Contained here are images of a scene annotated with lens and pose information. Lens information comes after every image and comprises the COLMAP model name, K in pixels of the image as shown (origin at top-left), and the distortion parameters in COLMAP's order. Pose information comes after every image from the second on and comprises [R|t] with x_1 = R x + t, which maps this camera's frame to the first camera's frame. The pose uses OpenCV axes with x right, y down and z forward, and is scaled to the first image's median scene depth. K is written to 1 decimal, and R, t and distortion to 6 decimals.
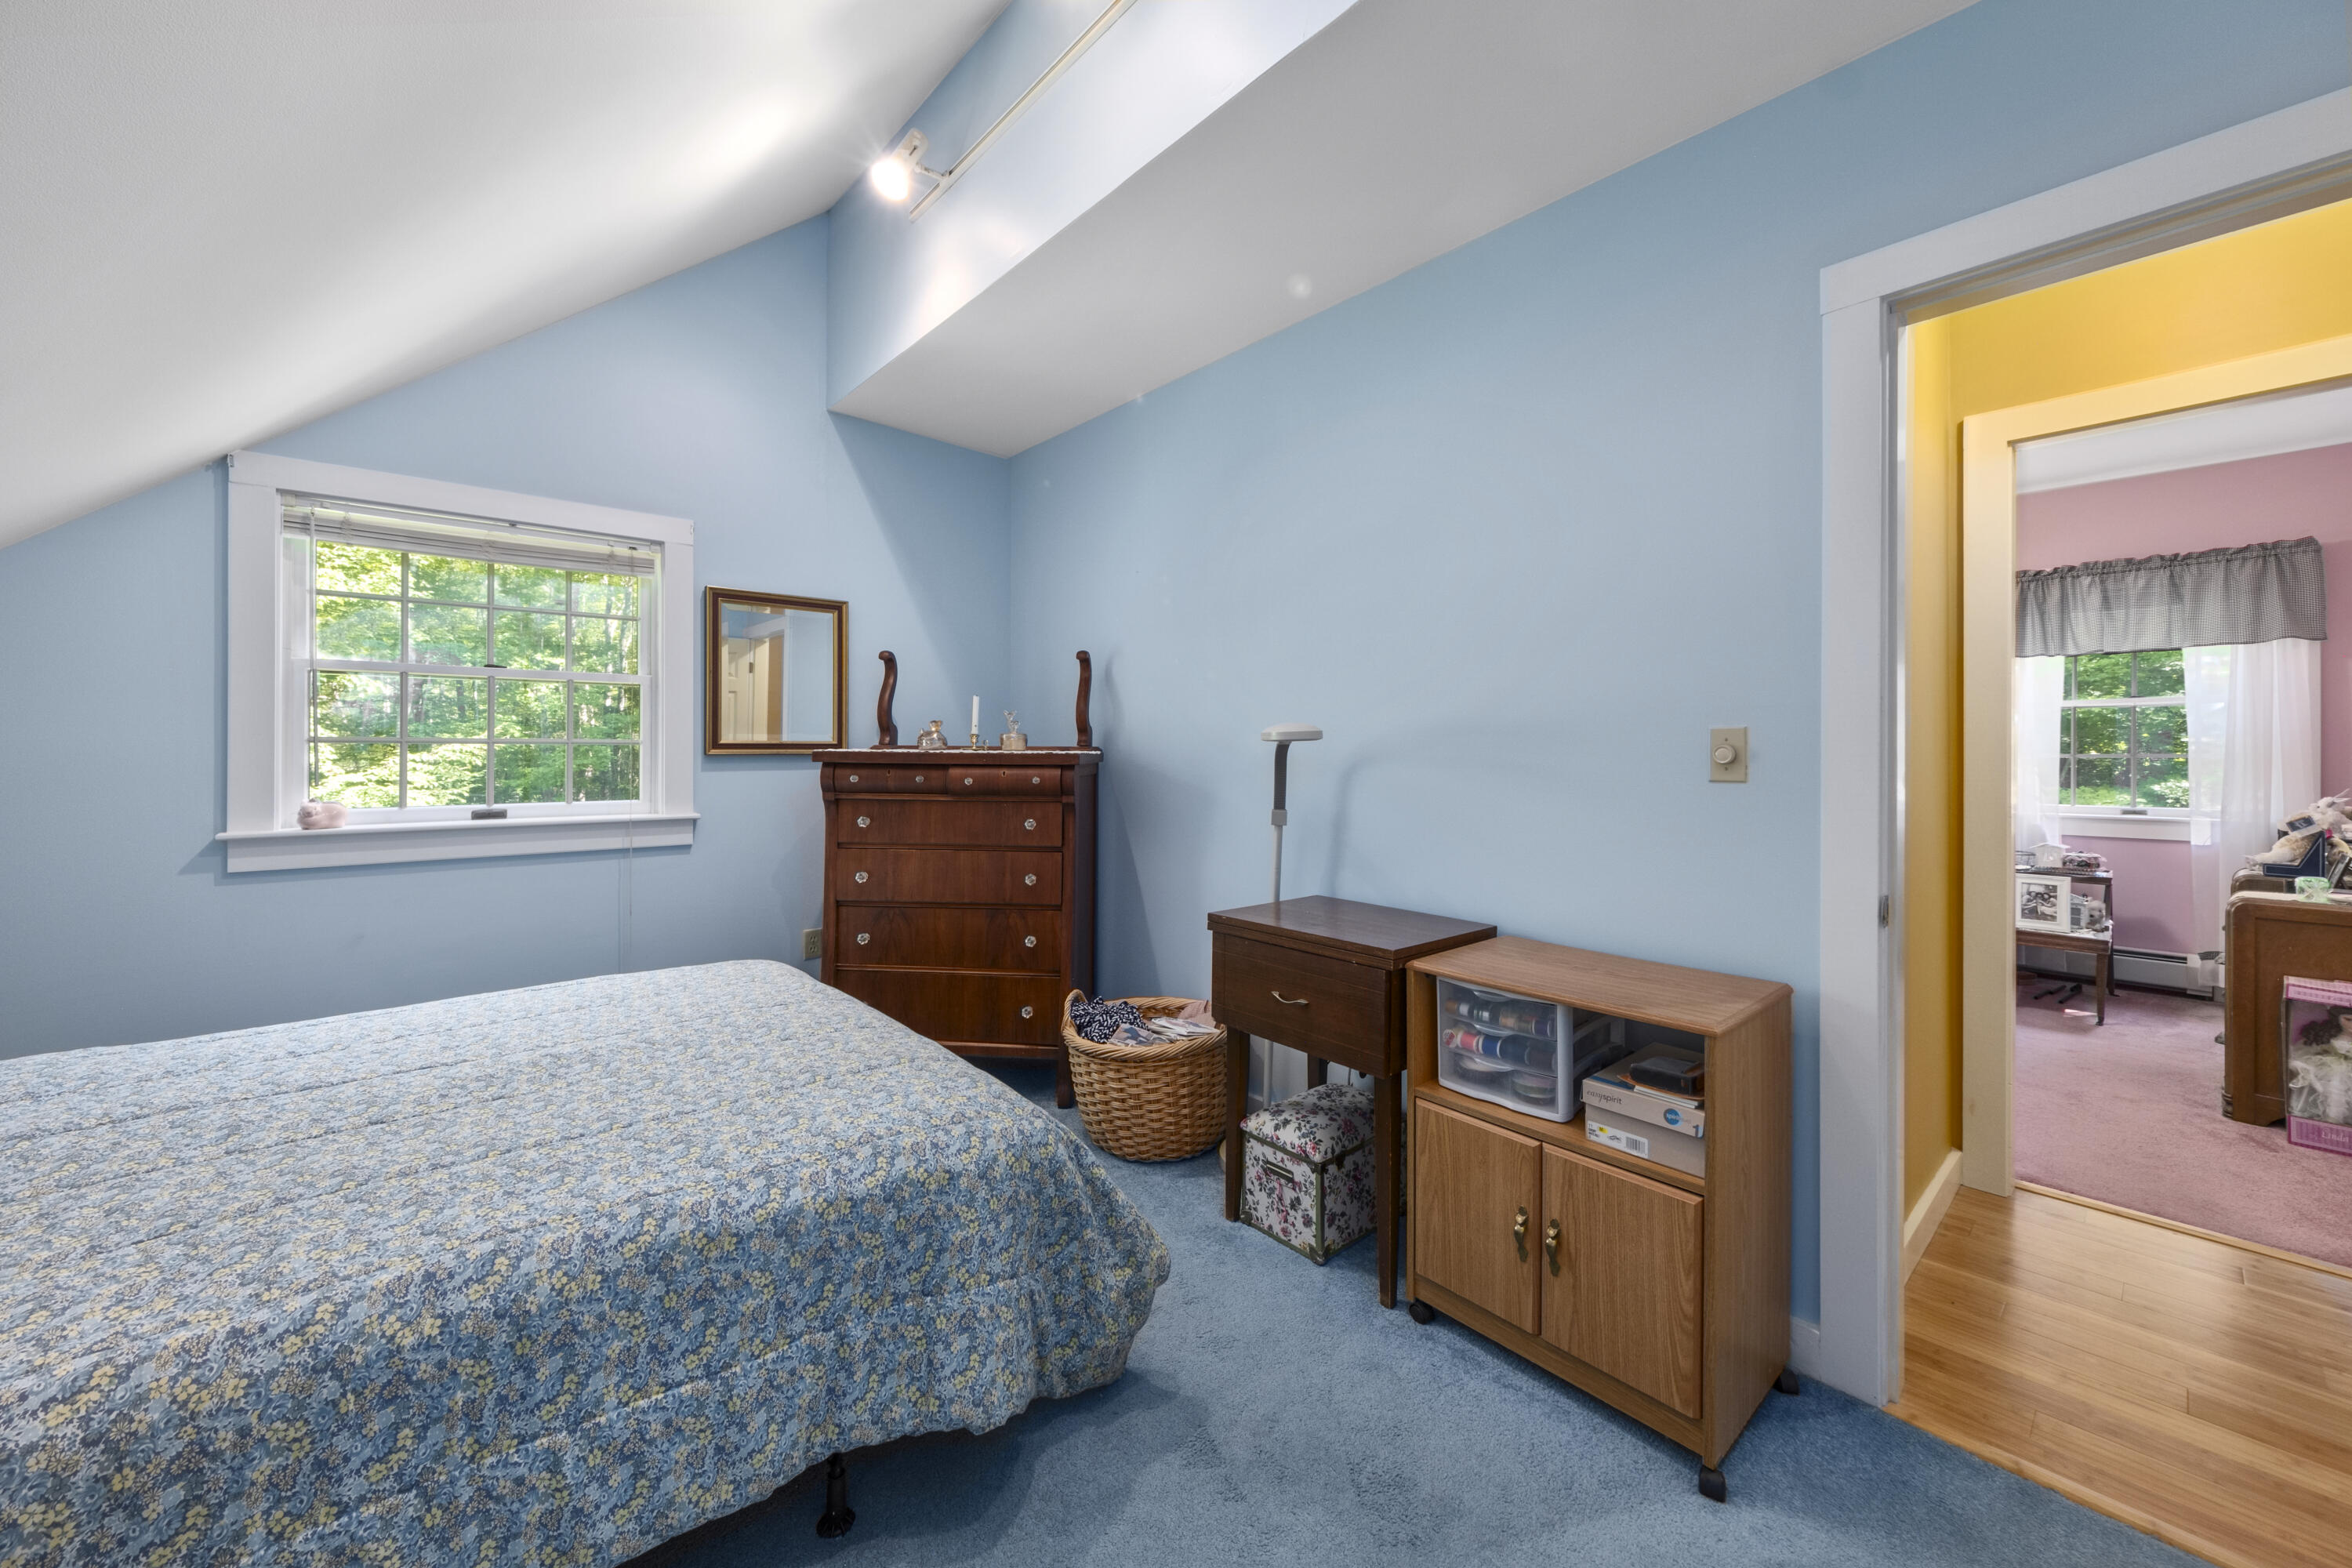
lens RADIAL K [[884.4, 0, 1185.4], [0, 884.4, 760.7], [0, 0, 1]] dist [0.002255, 0.000066]
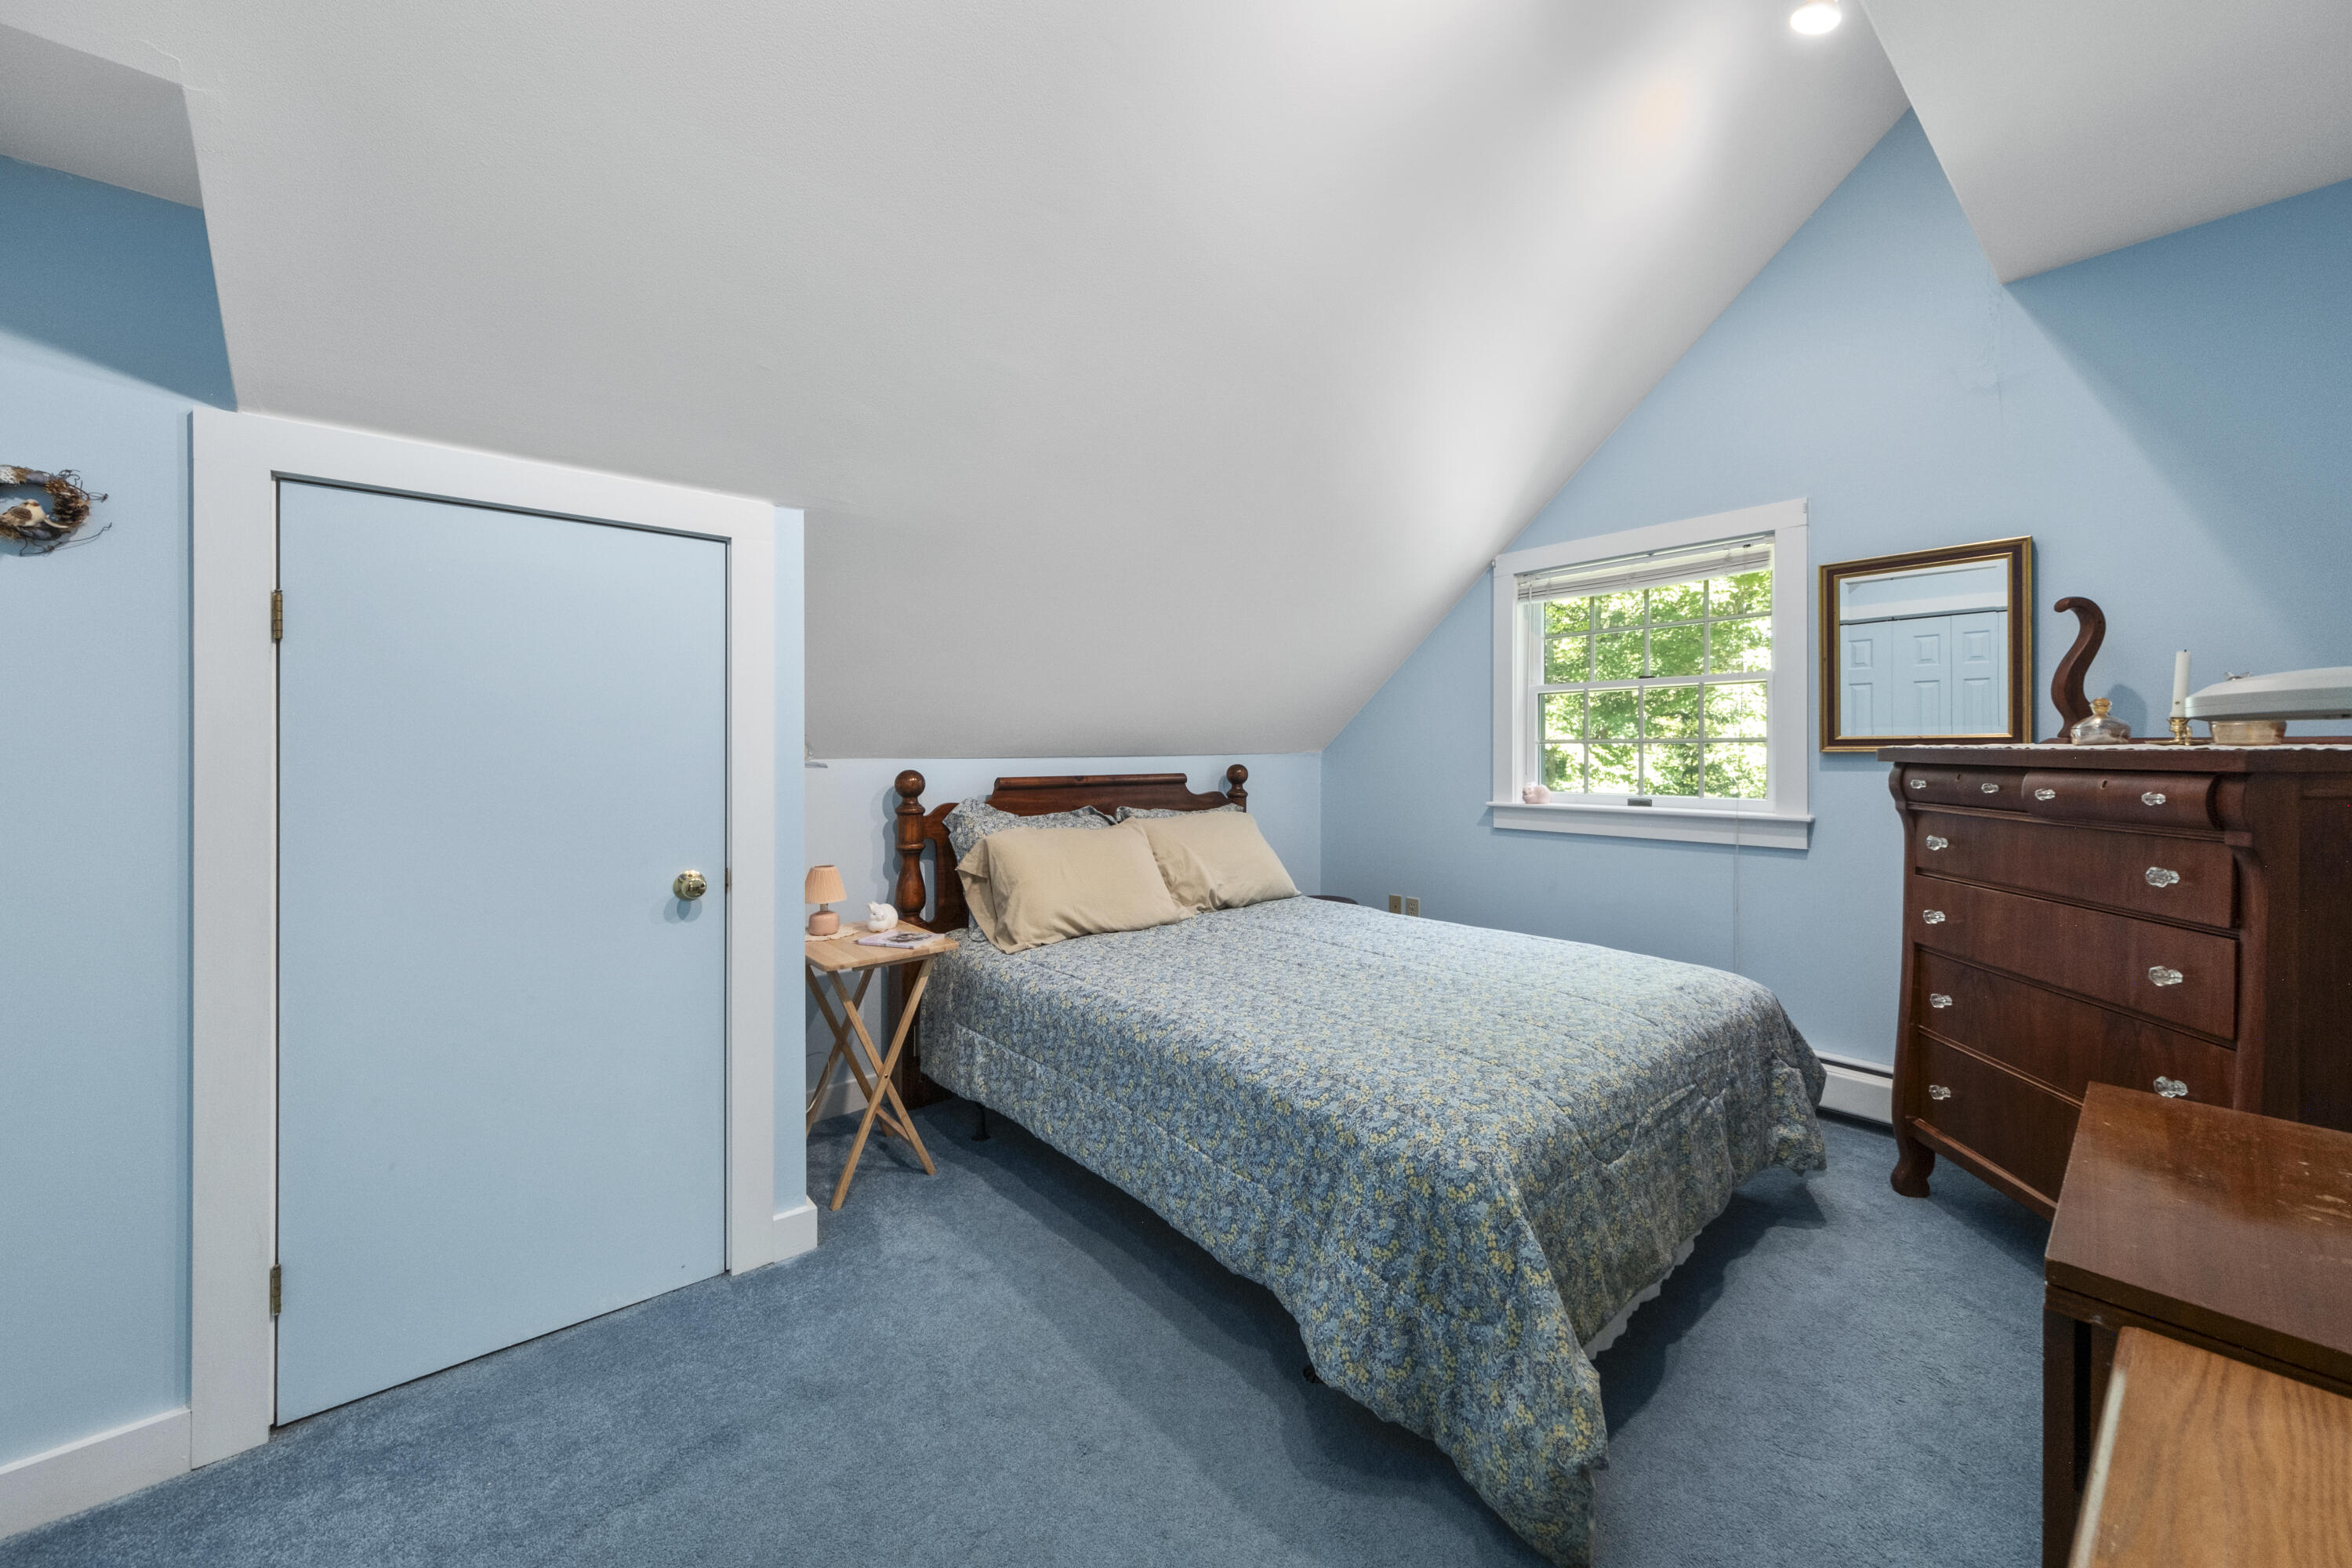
lens RADIAL K [[884.4, 0, 1190.1], [0, 884.4, 762.0], [0, 0, 1]] dist [0.002255, 0.000066]
pose [[-0.014060, 0.011359, -0.999837, 0.465593], [-0.008298, 0.999900, 0.011476, -0.002247], [0.999867, 0.008458, -0.013965, 0.466810]]
